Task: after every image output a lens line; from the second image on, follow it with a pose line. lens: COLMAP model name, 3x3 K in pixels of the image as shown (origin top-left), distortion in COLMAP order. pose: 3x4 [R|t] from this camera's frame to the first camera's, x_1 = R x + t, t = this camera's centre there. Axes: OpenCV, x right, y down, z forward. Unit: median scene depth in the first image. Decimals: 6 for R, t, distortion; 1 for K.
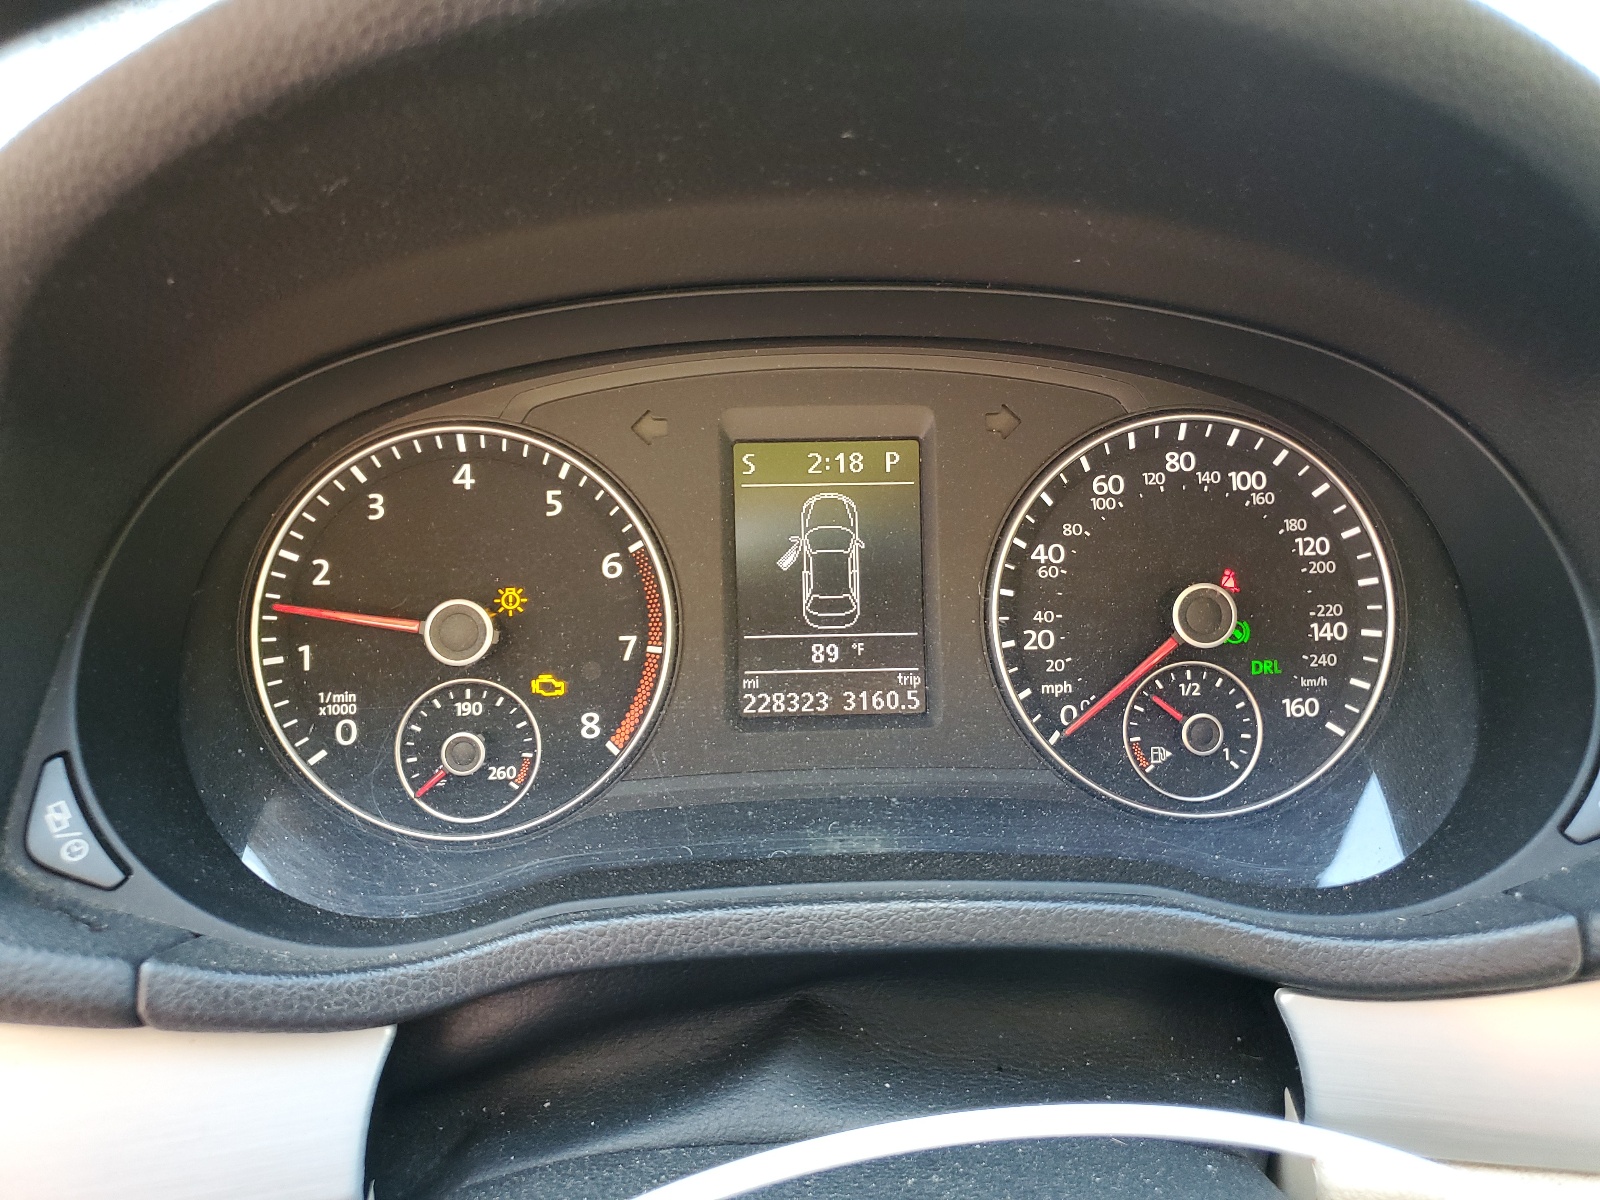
lens RADIAL K [[1229.6, 0, 801.9], [0, 1229.6, 604.0], [0, 0, 1]] dist [-0.008800, -0.004104]
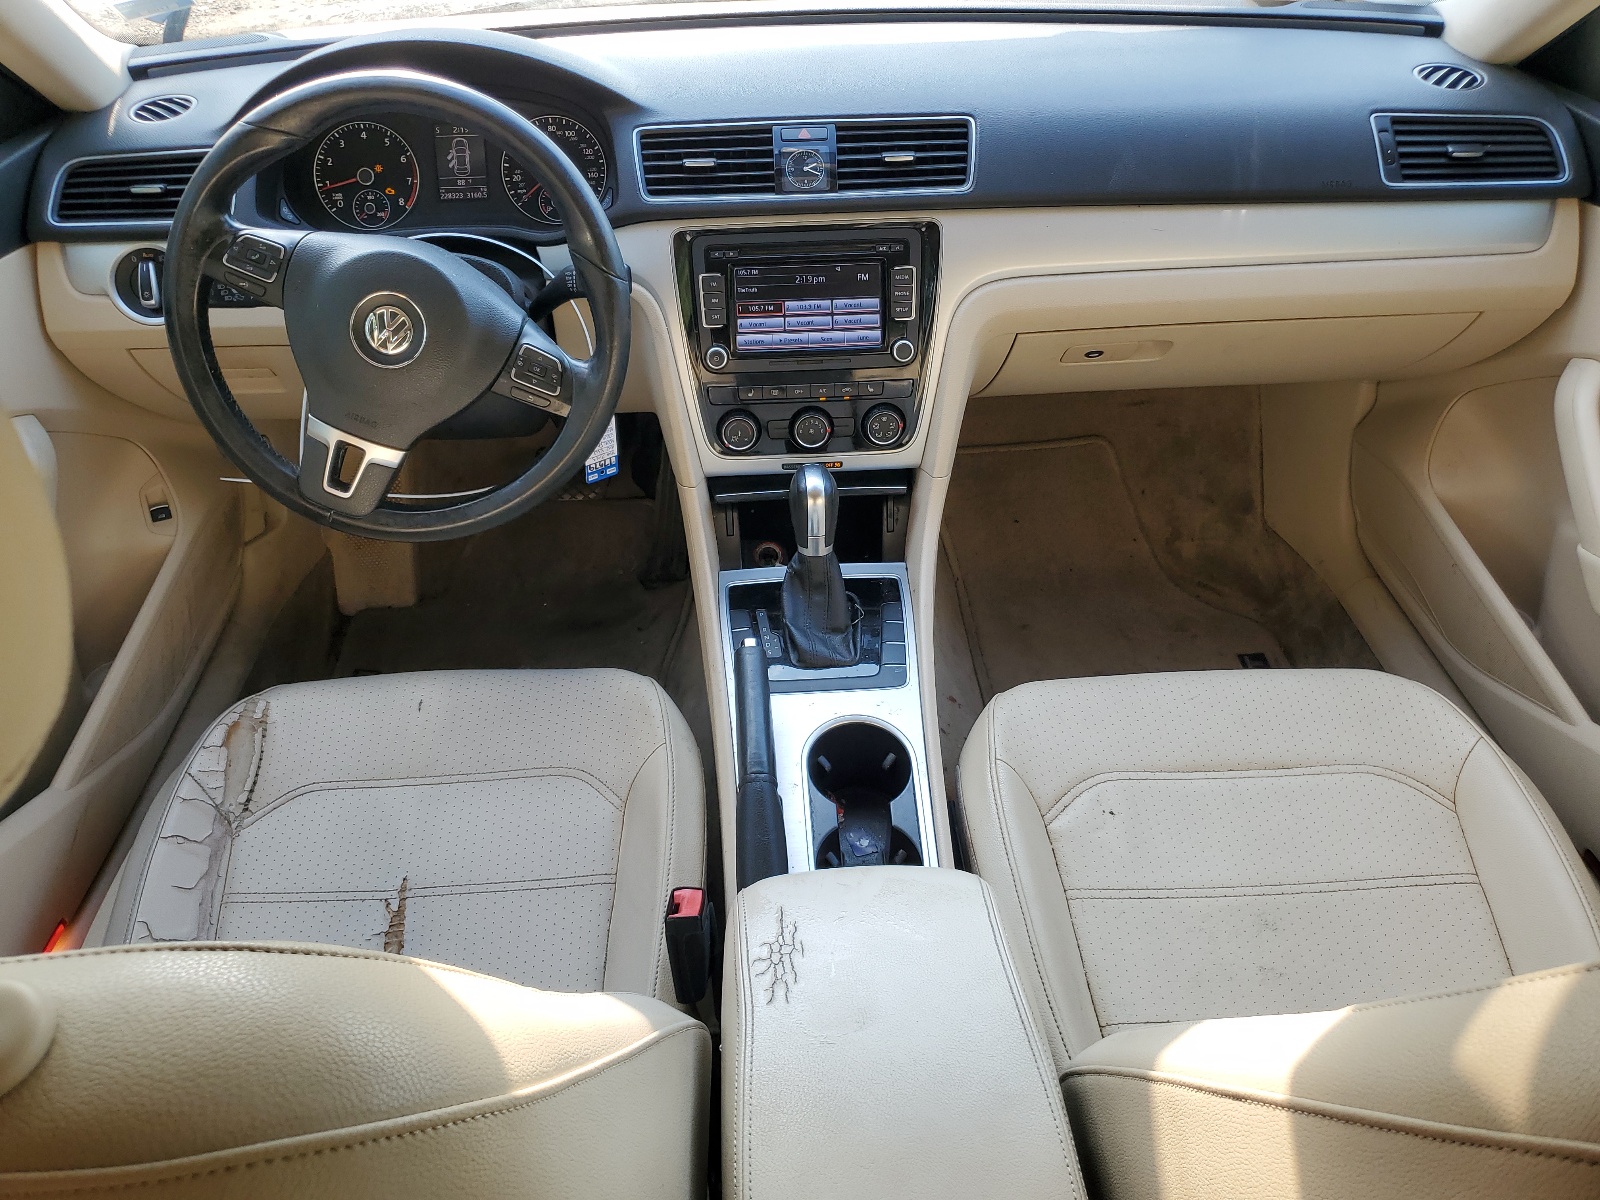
lens RADIAL K [[1229.6, 0, 794.2], [0, 1229.6, 598.5], [0, 0, 1]] dist [-0.008800, -0.004104]
pose [[0.999919, -0.007631, -0.010142, 1.120032], [0.010098, 0.962420, 0.271376, 0.268652], [0.007690, -0.271456, 0.962420, -3.132601]]
